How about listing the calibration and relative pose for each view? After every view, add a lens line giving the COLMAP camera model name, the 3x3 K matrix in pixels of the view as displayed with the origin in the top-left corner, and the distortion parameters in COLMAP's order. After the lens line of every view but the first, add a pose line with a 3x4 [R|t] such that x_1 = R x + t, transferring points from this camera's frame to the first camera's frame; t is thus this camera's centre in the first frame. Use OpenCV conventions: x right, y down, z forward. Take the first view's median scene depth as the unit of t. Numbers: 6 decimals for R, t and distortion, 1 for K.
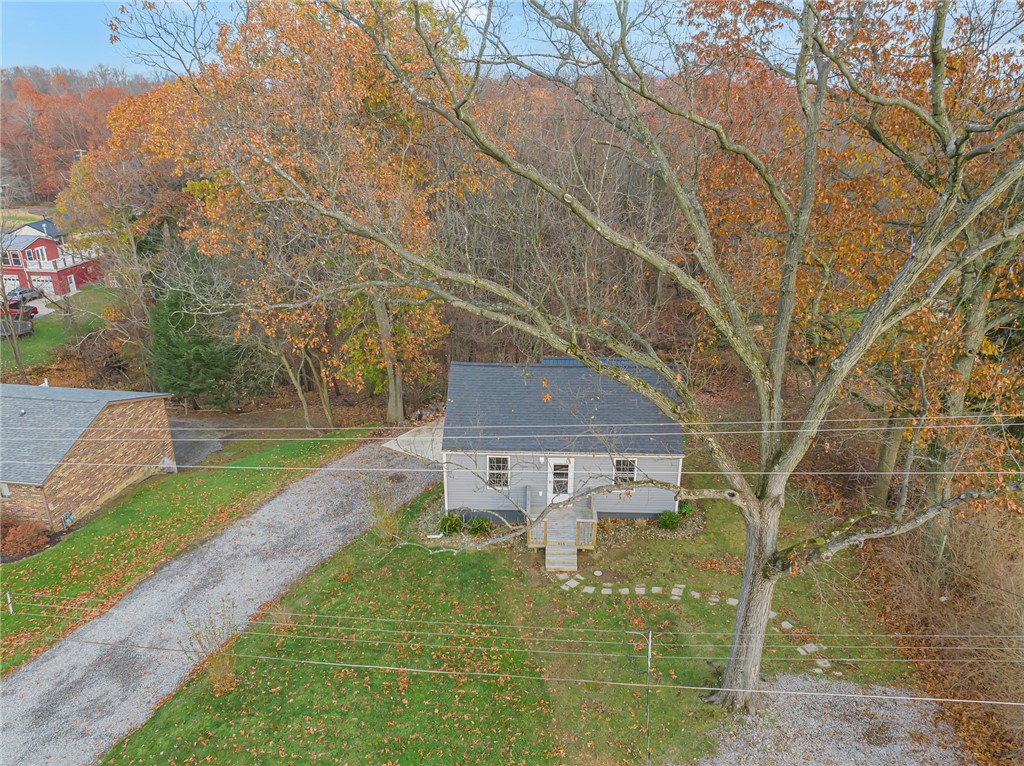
lens RADIAL K [[721.5, 0, 512.0], [0, 721.5, 383.0], [0, 0, 1]] dist [-0.043375, -0.000273]
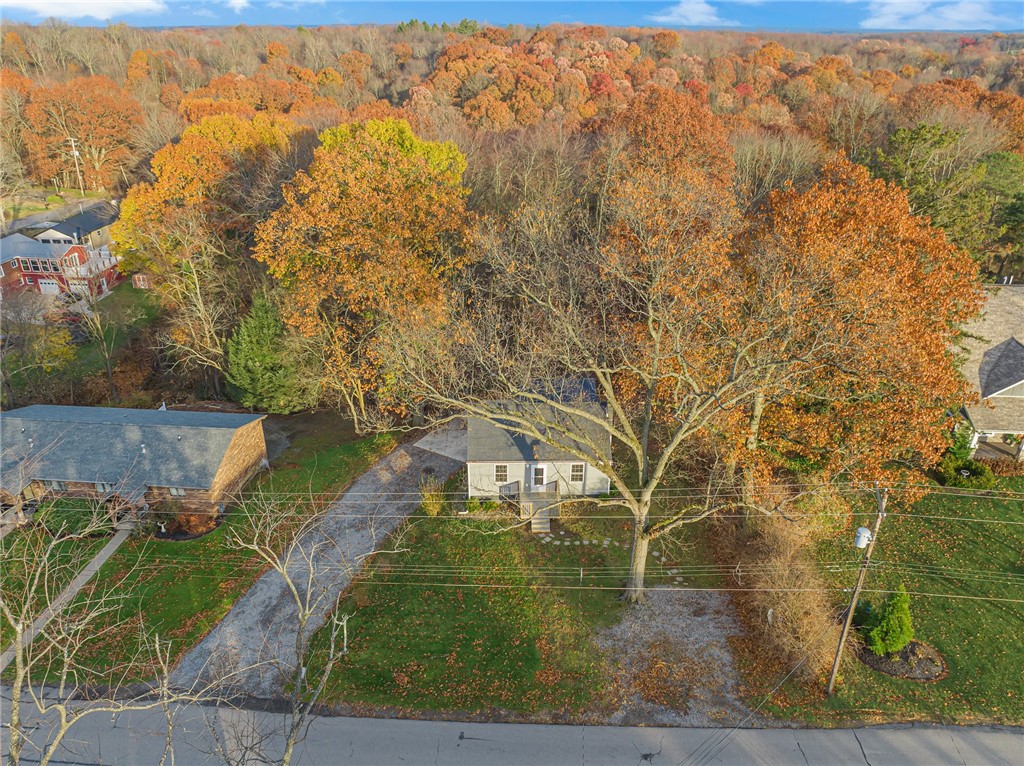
lens RADIAL K [[721.5, 0, 512.0], [0, 721.5, 383.0], [0, 0, 1]] dist [-0.043375, -0.000273]
pose [[0.998348, -0.025024, 0.051726, -0.080382], [0.020284, 0.995716, 0.090214, -0.250053], [-0.053762, -0.089016, 0.994578, -0.677252]]
